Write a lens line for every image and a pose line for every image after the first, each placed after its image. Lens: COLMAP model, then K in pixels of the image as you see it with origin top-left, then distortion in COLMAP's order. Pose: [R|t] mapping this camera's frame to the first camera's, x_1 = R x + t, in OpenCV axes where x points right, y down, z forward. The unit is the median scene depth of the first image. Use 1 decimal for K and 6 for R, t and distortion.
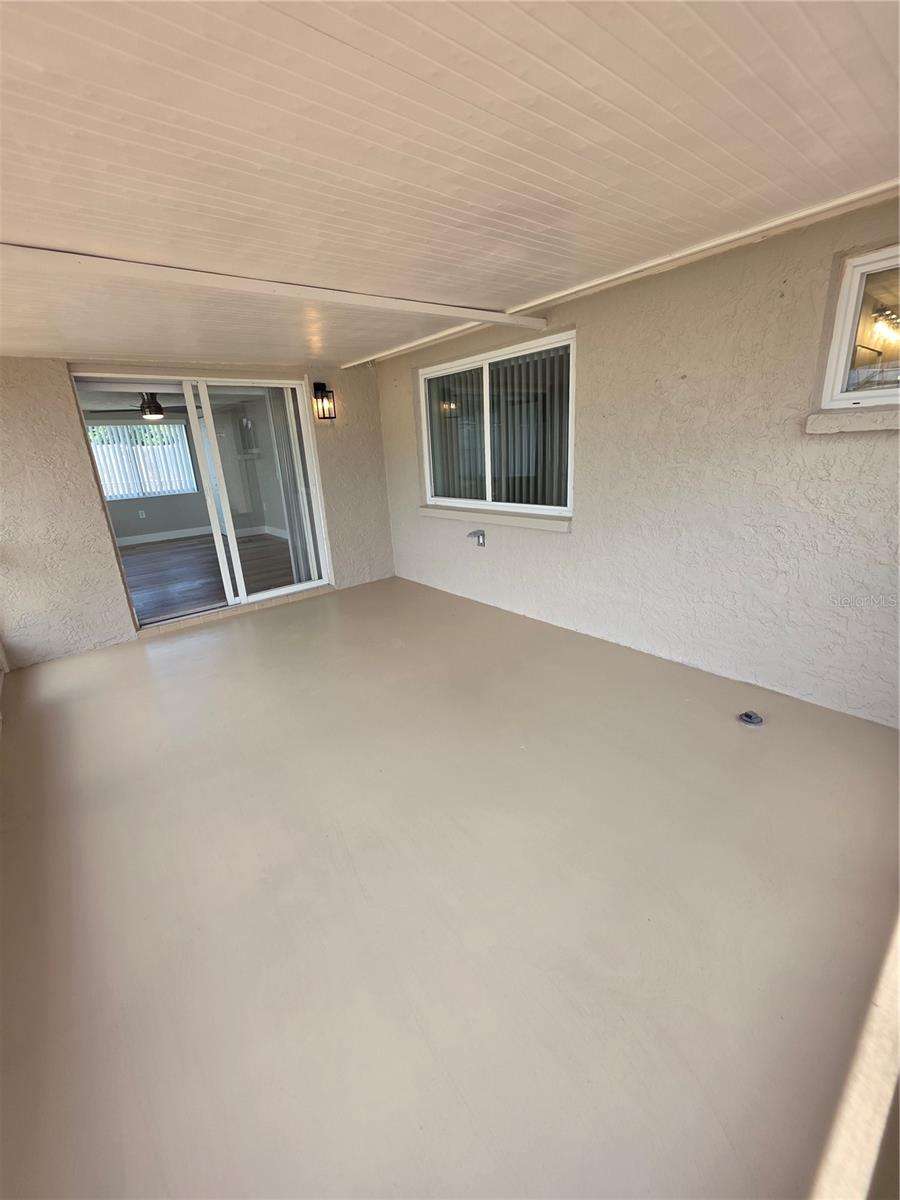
lens RADIAL K [[486.0, 0, 444.9], [0, 486.0, 595.2], [0, 0, 1]] dist [0.001850, 0.000068]
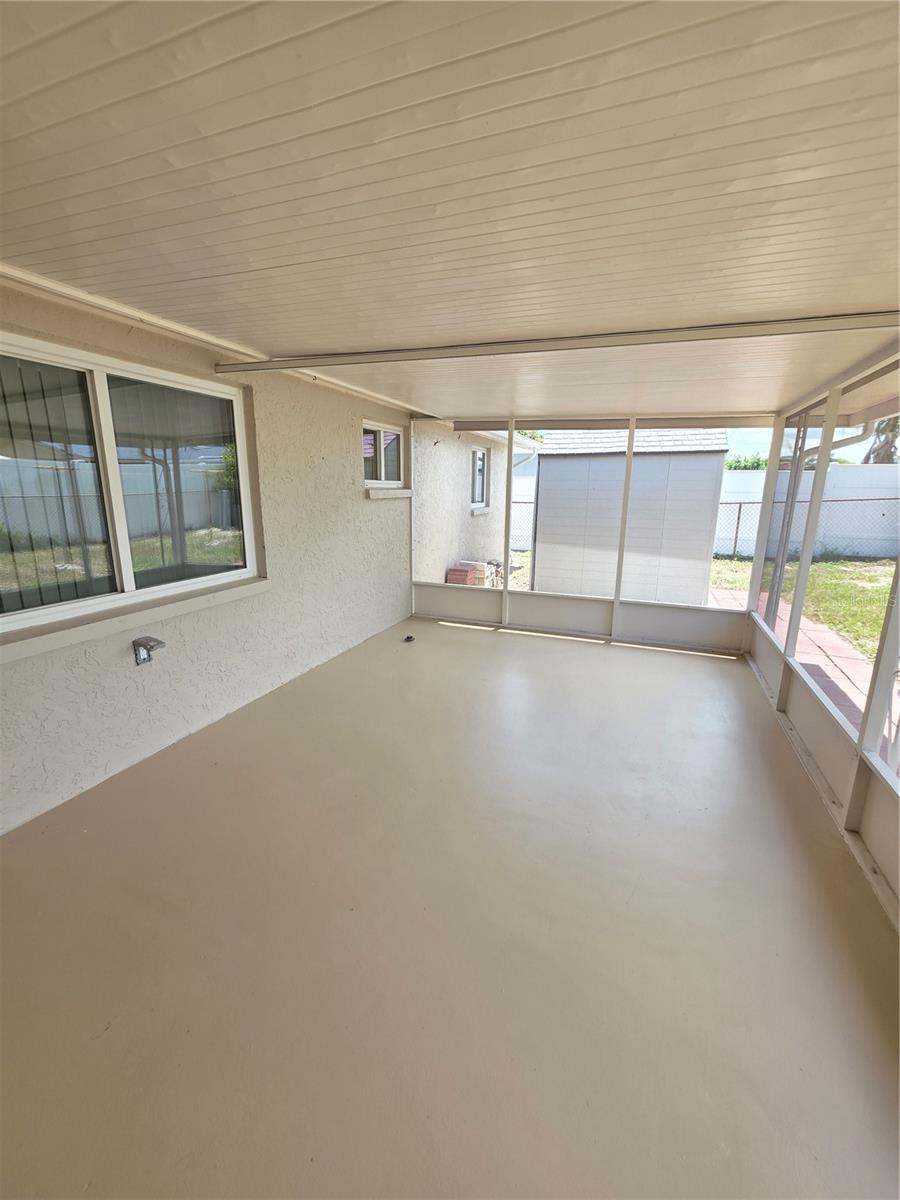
lens RADIAL K [[486.0, 0, 449.8], [0, 486.0, 601.6], [0, 0, 1]] dist [0.001850, 0.000068]
pose [[-0.496215, -0.142769, 0.856381, -0.823378], [0.281875, 0.906460, 0.314446, -0.335511], [-0.821168, 0.397425, -0.409556, 1.189301]]
